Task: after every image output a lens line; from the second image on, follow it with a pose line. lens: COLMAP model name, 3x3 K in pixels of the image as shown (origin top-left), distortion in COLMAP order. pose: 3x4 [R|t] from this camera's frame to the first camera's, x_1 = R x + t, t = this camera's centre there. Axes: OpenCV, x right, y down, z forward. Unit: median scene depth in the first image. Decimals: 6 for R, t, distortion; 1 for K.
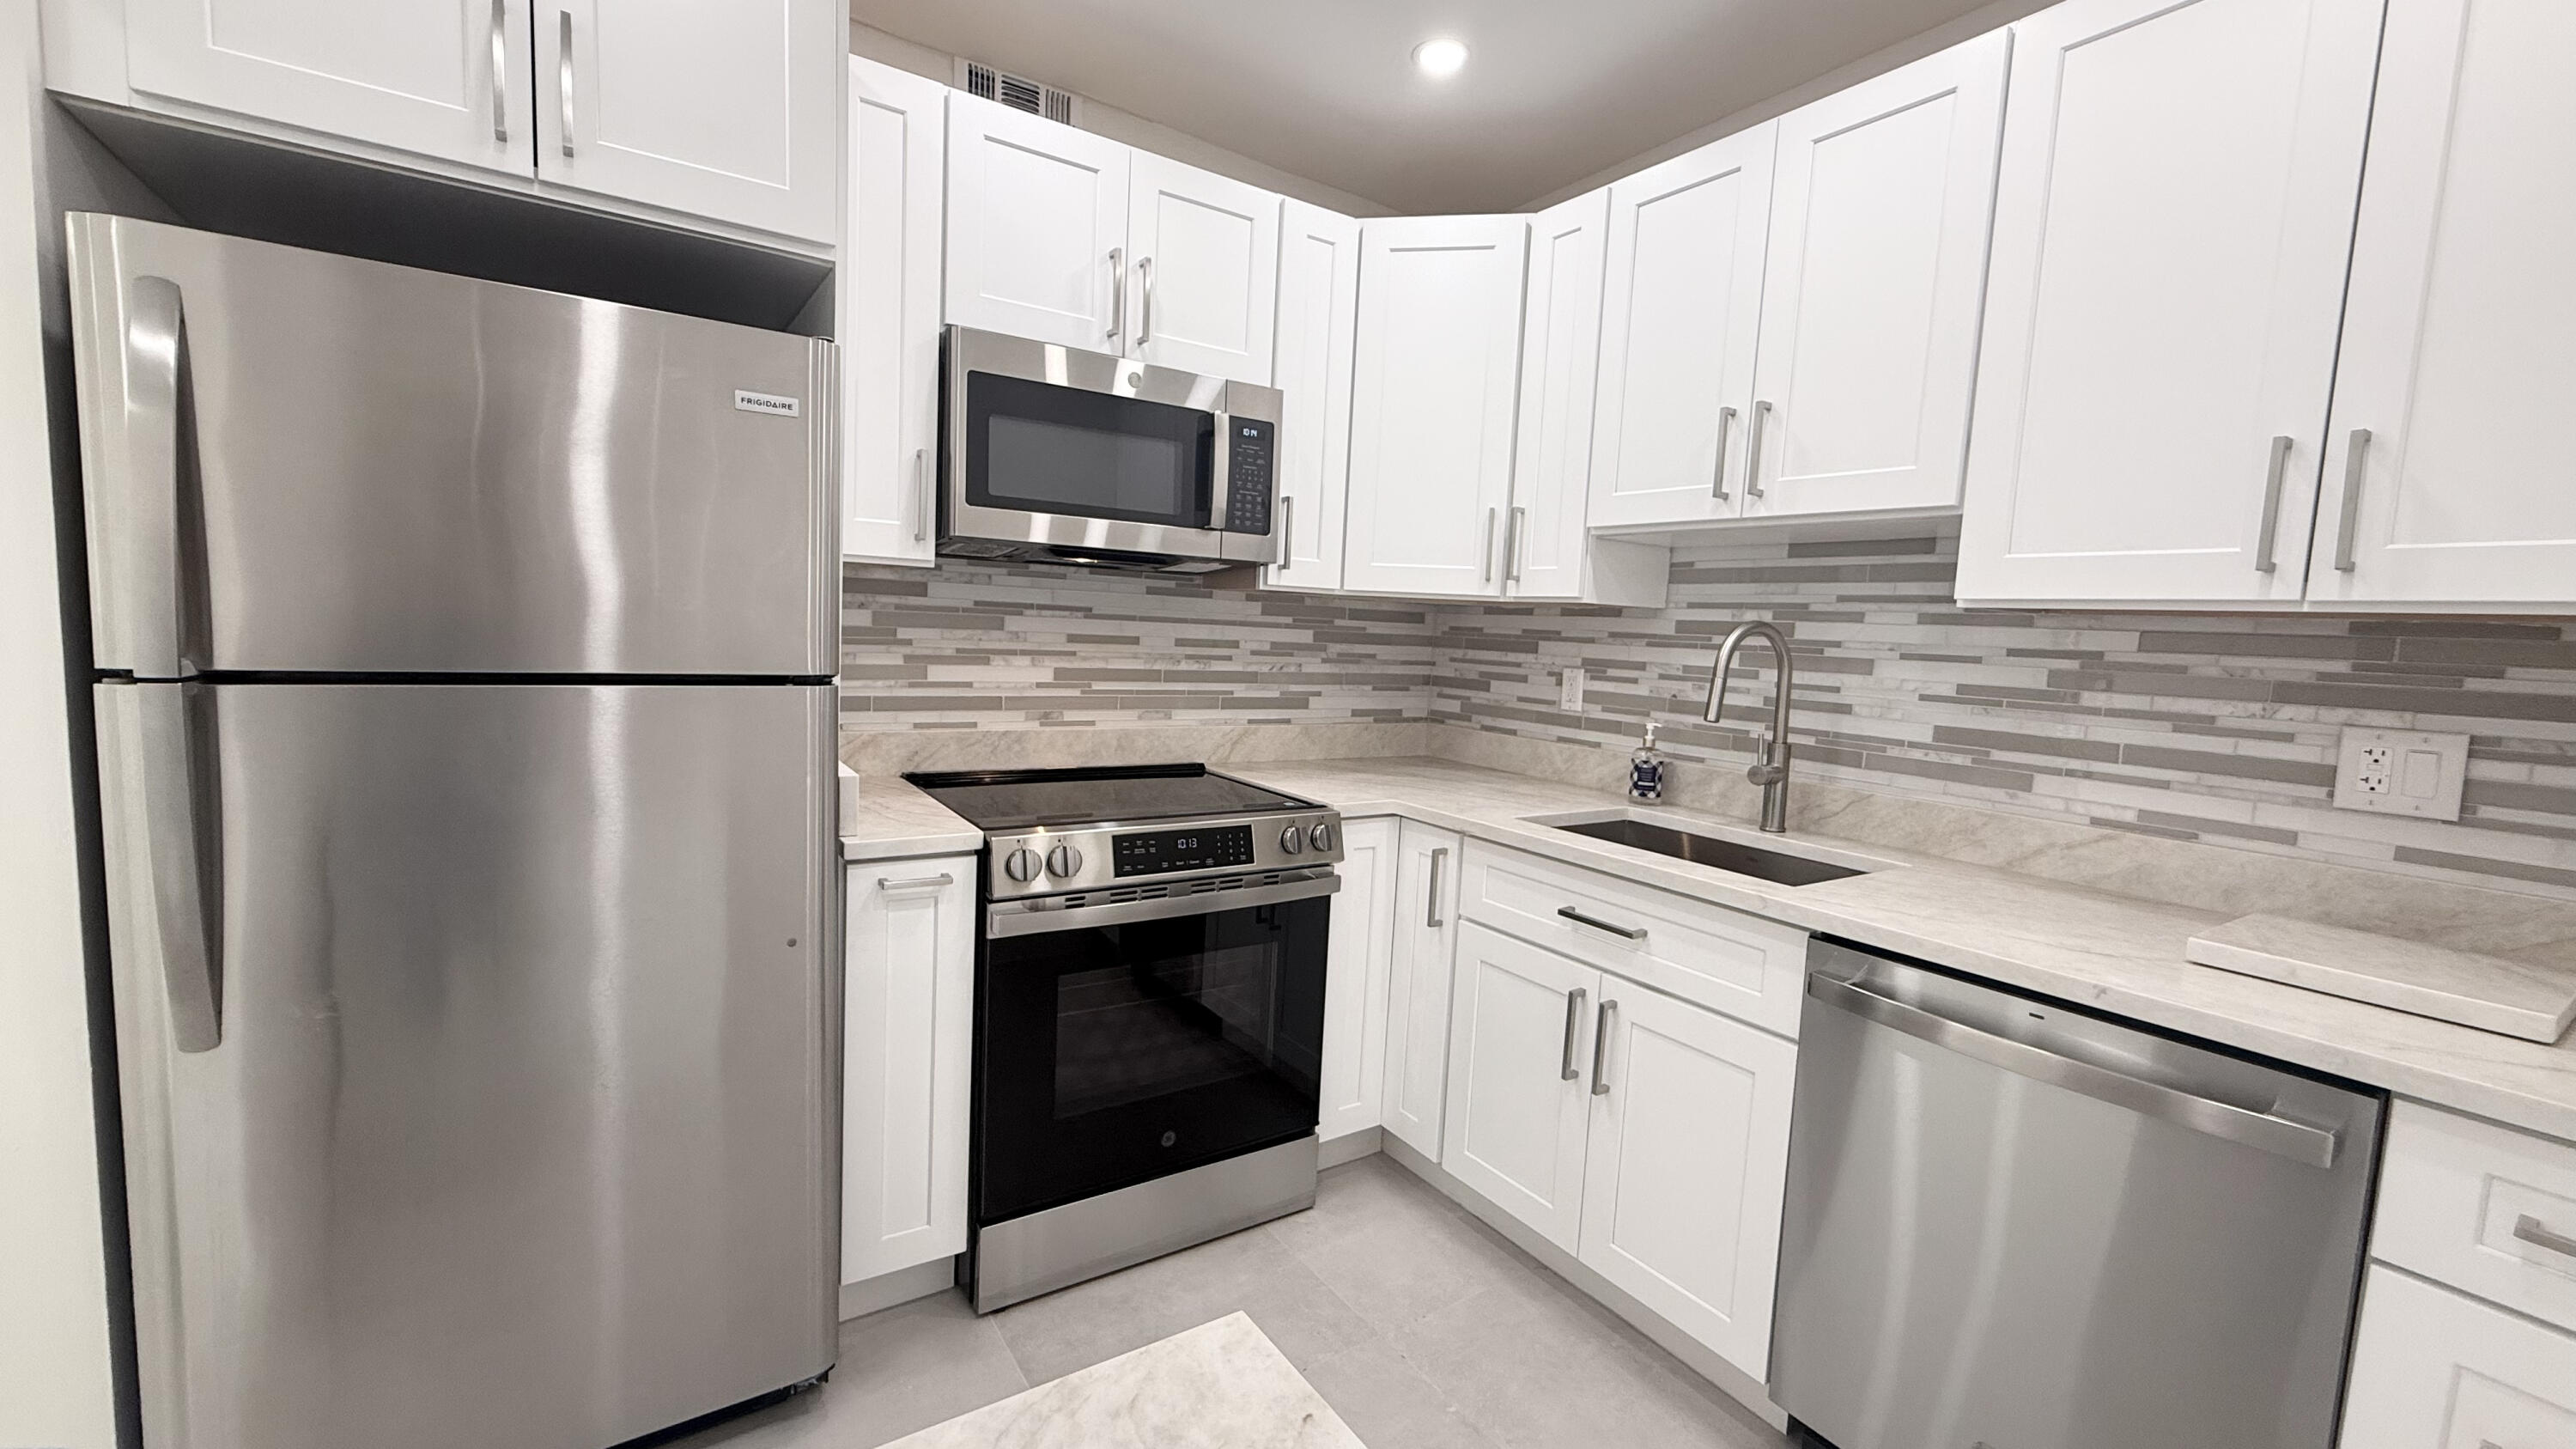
lens RADIAL K [[1021.3, 0, 1281.0], [0, 1021.3, 722.0], [0, 0, 1]] dist [0.000685, -0.000272]
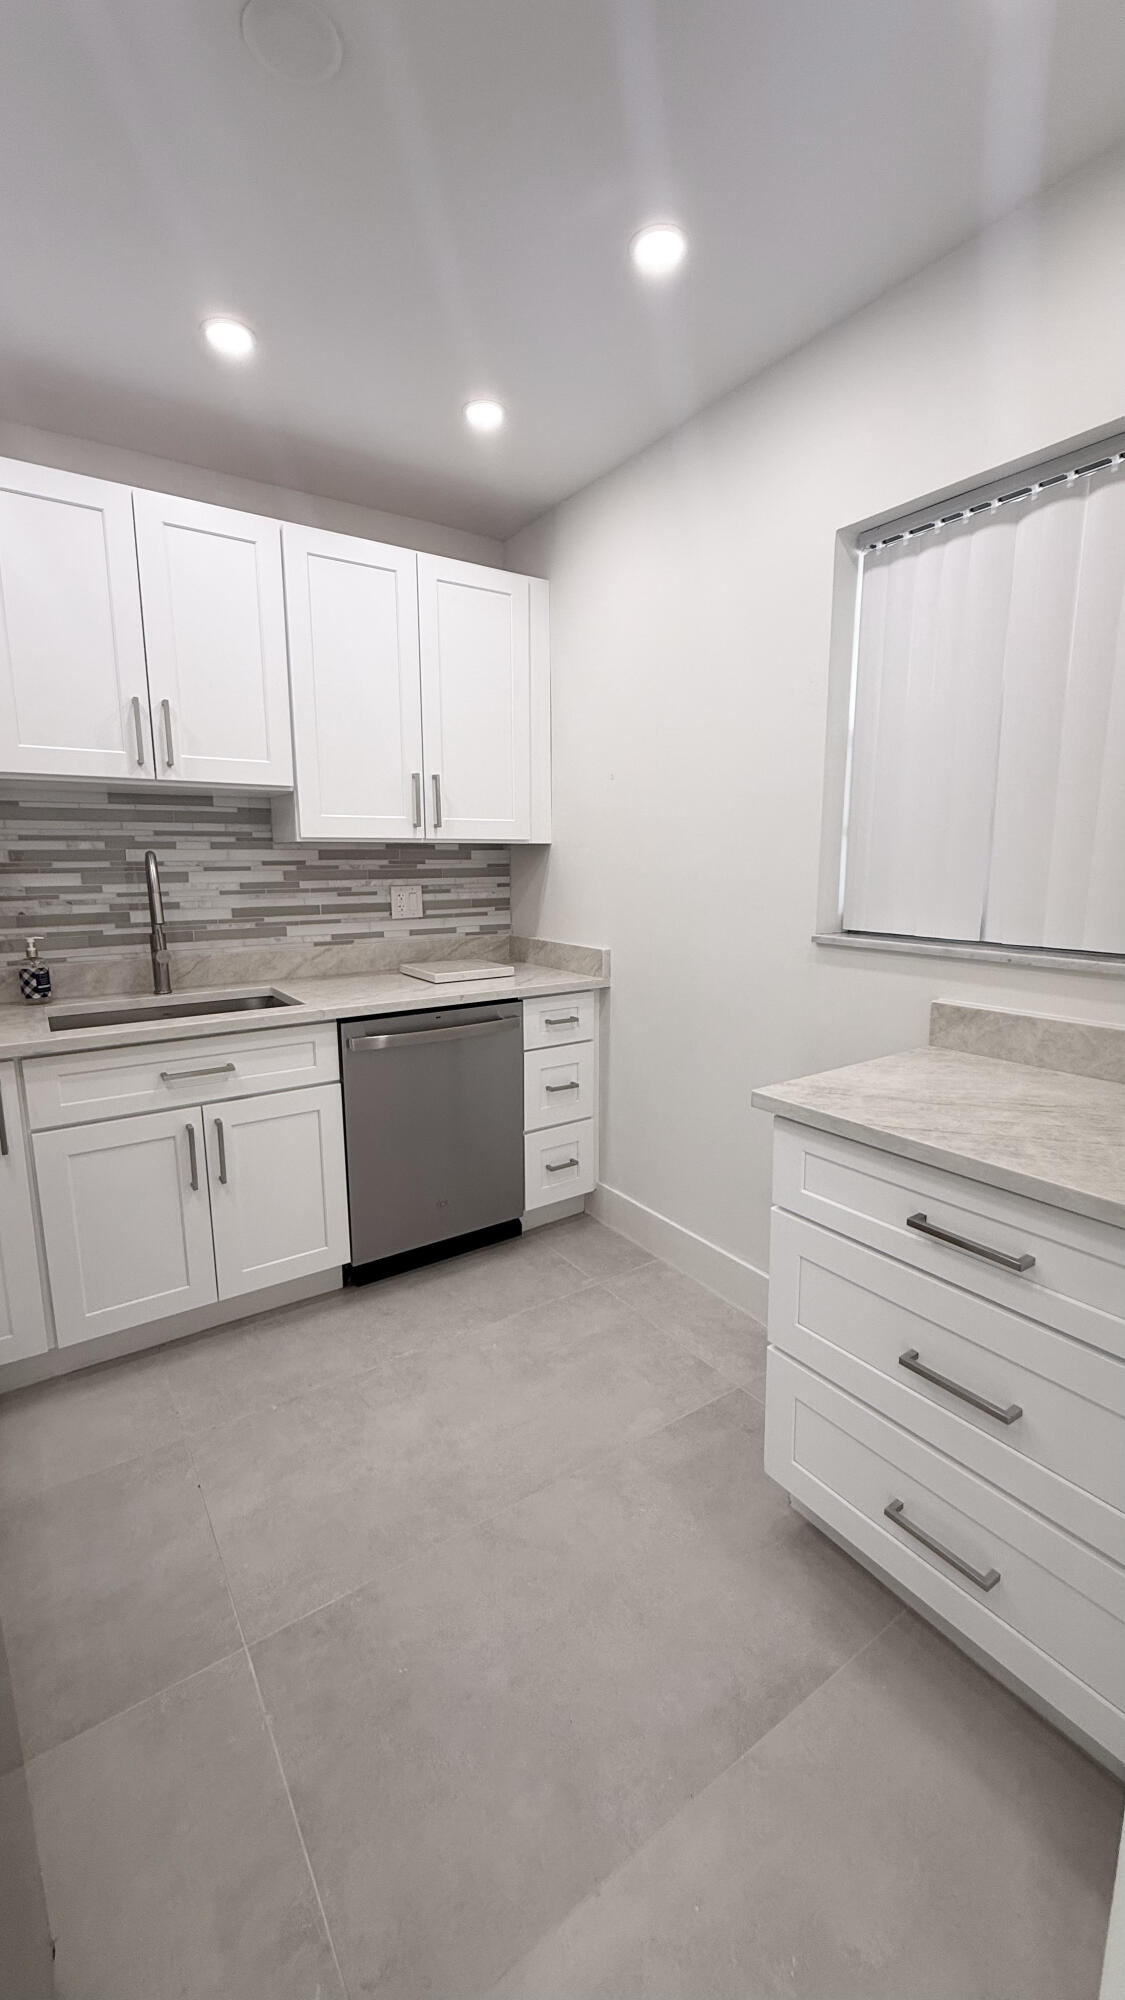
lens RADIAL K [[792.9, 0, 562.6], [0, 792.9, 994.8], [0, 0, 1]] dist [0.000685, -0.000272]
pose [[-0.009371, -0.219932, 0.975470, -0.684344], [0.097720, 0.970642, 0.219782, -0.092392], [-0.995170, 0.097382, 0.012396, 0.434988]]
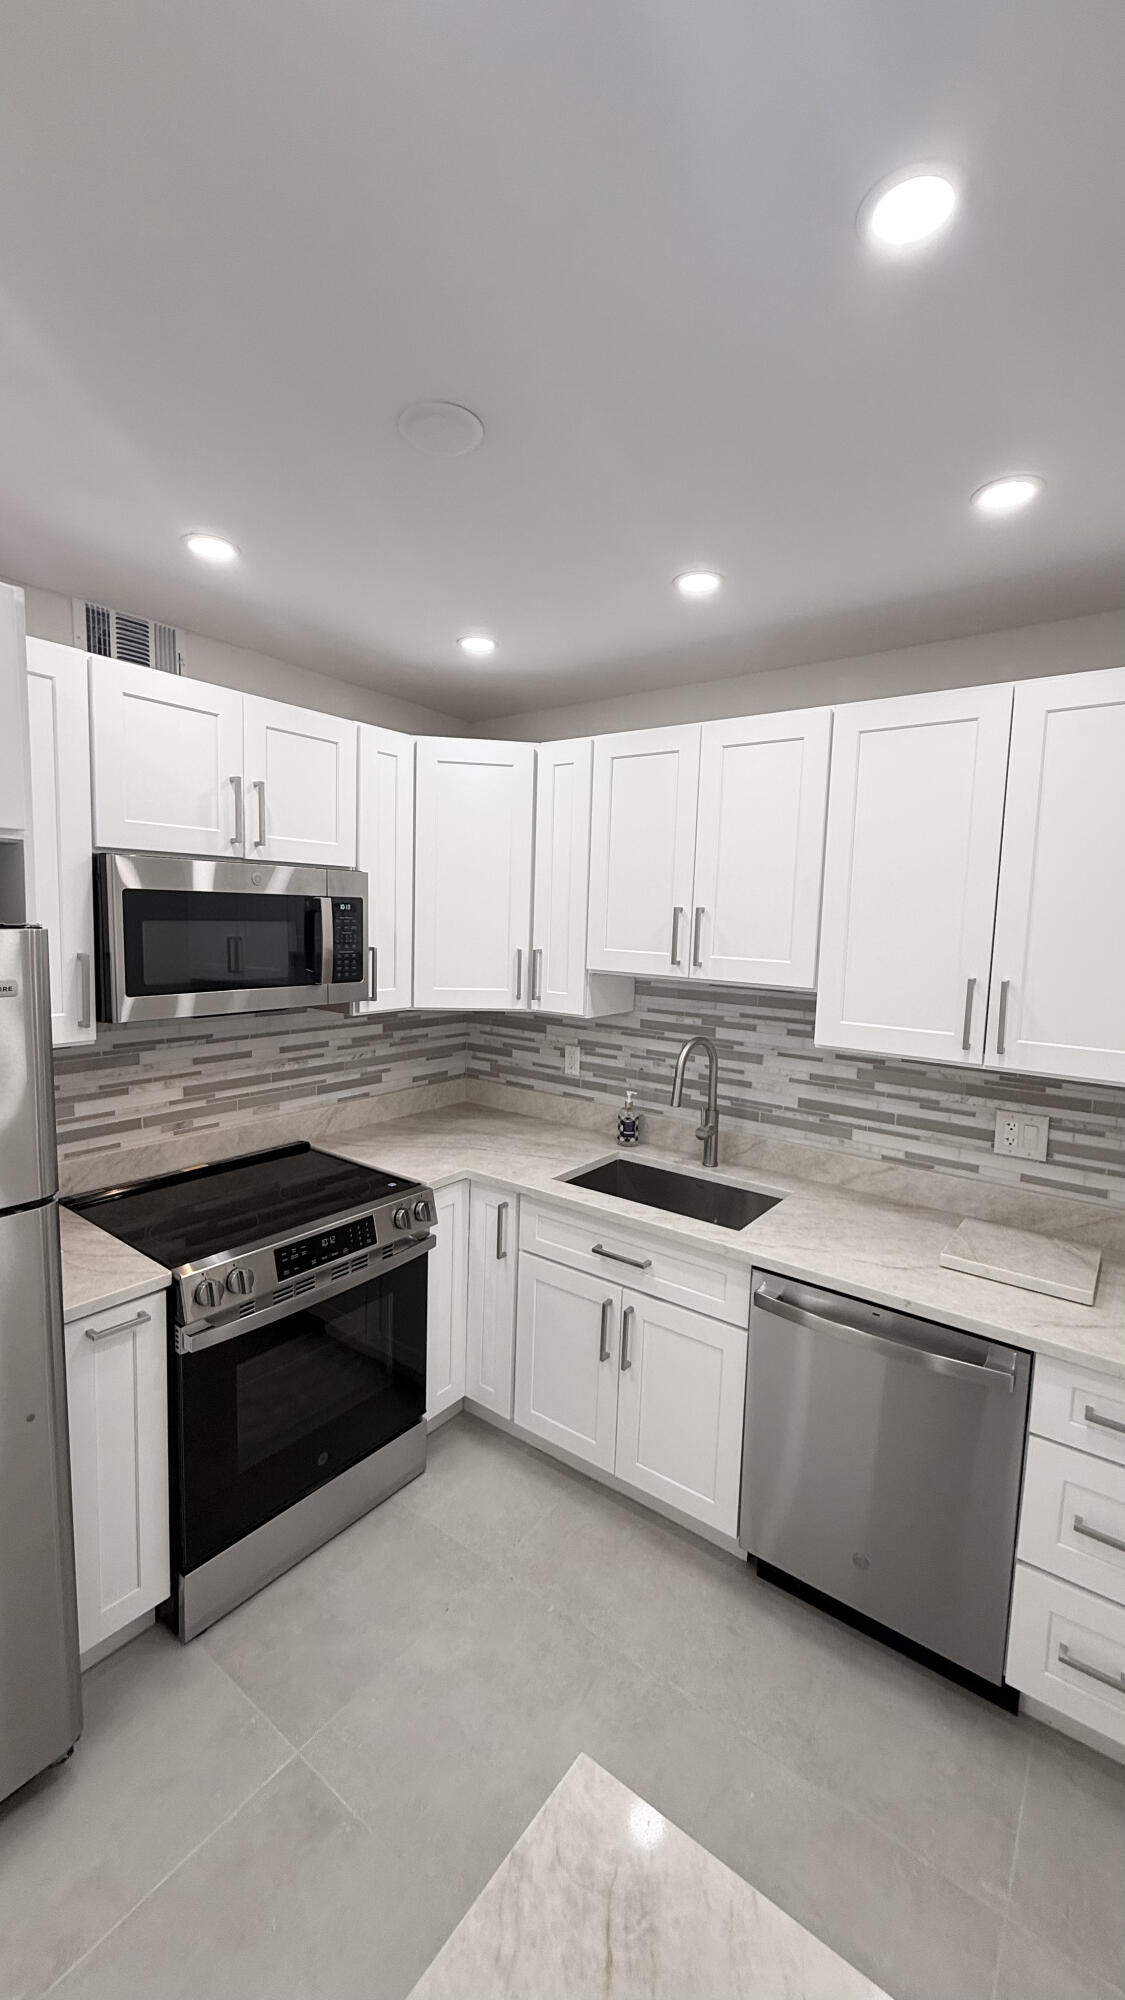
lens RADIAL K [[792.9, 0, 563.1], [0, 792.9, 994.3], [0, 0, 1]] dist [0.000685, -0.000272]
pose [[0.941759, -0.053599, 0.331989, -0.125911], [0.046704, 0.998496, 0.028721, -0.211894], [-0.333029, -0.011543, 0.942846, -0.069666]]
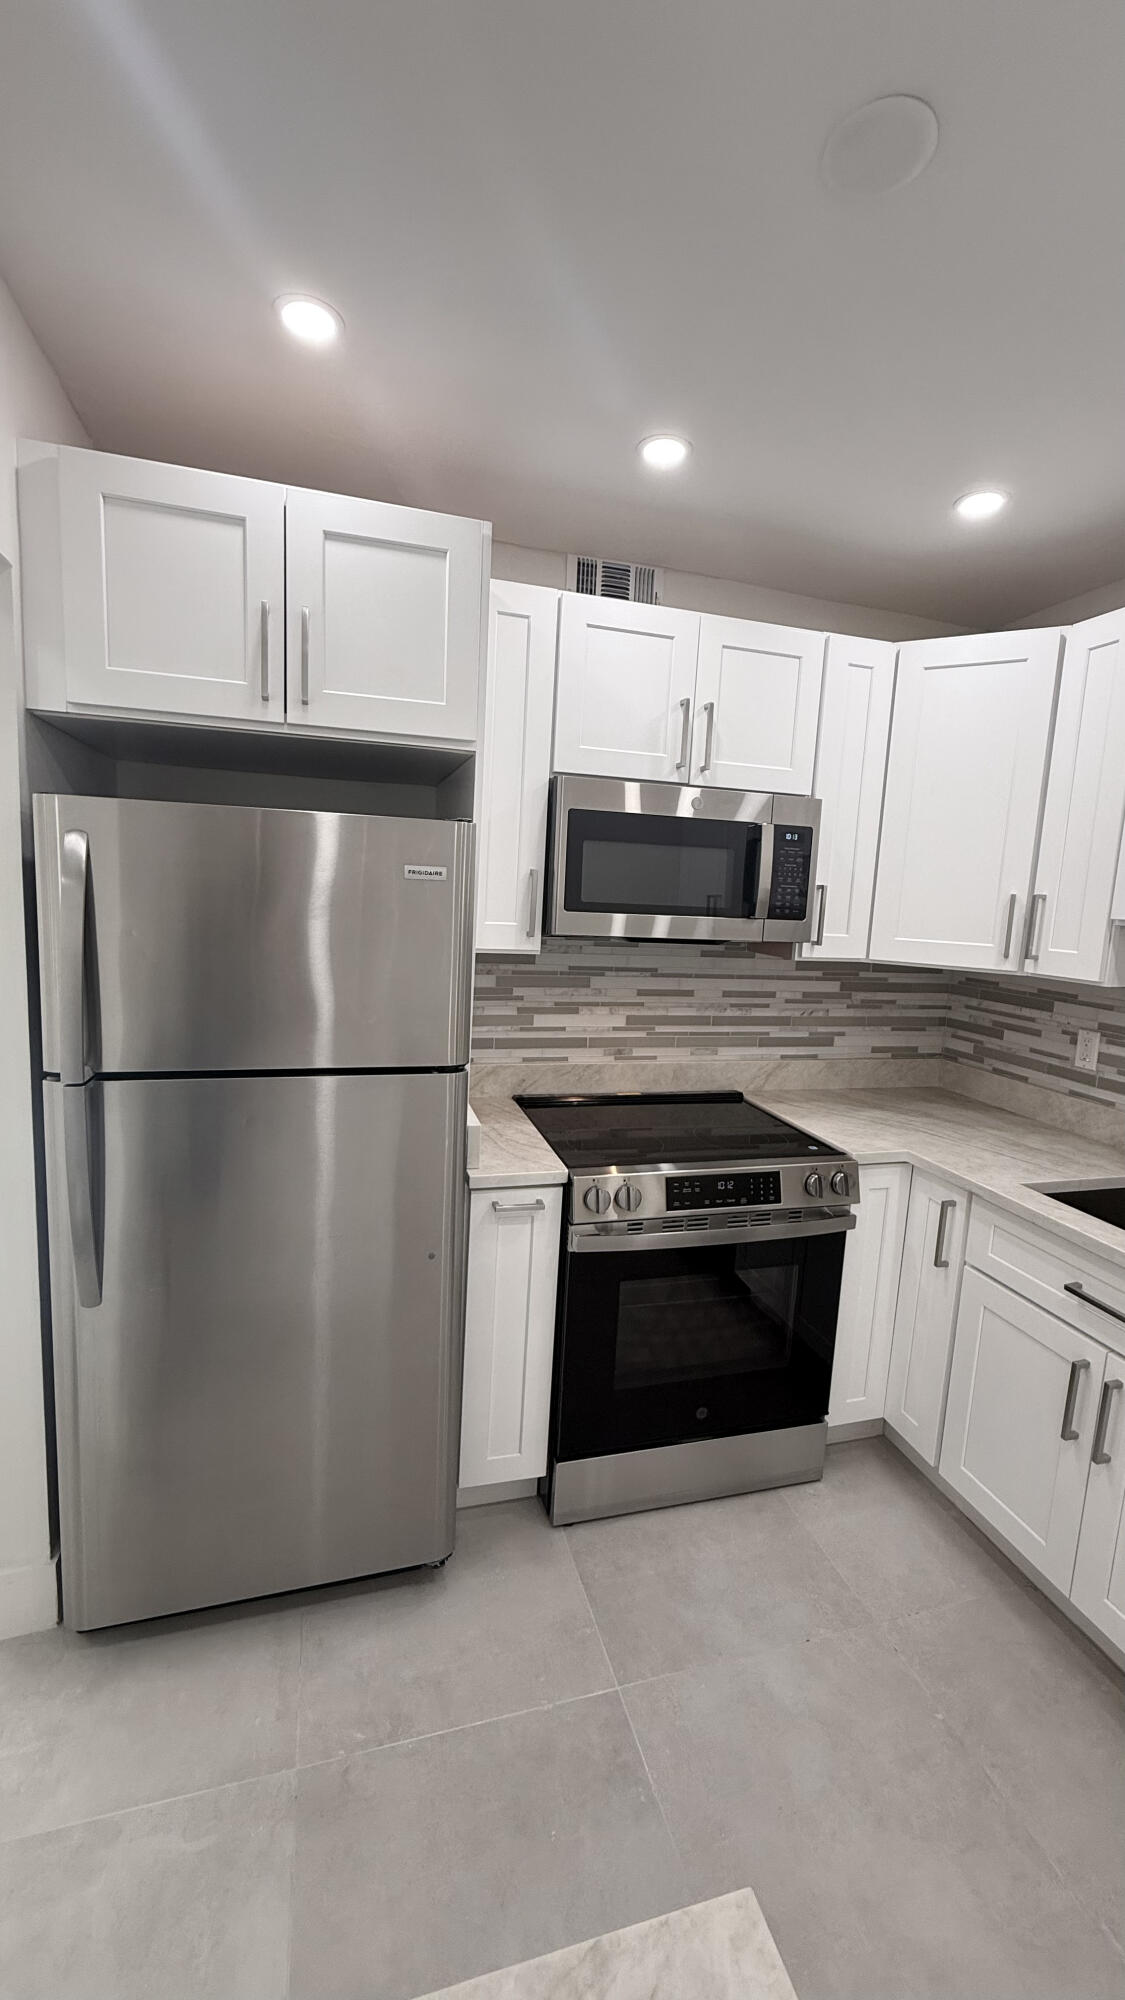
lens RADIAL K [[792.9, 0, 563.9], [0, 792.9, 993.5], [0, 0, 1]] dist [0.000685, -0.000272]
pose [[0.954783, 0.038514, -0.294798, -0.004130], [-0.032369, 0.999146, 0.025698, -0.128709], [0.295536, -0.014994, 0.955214, 0.025238]]
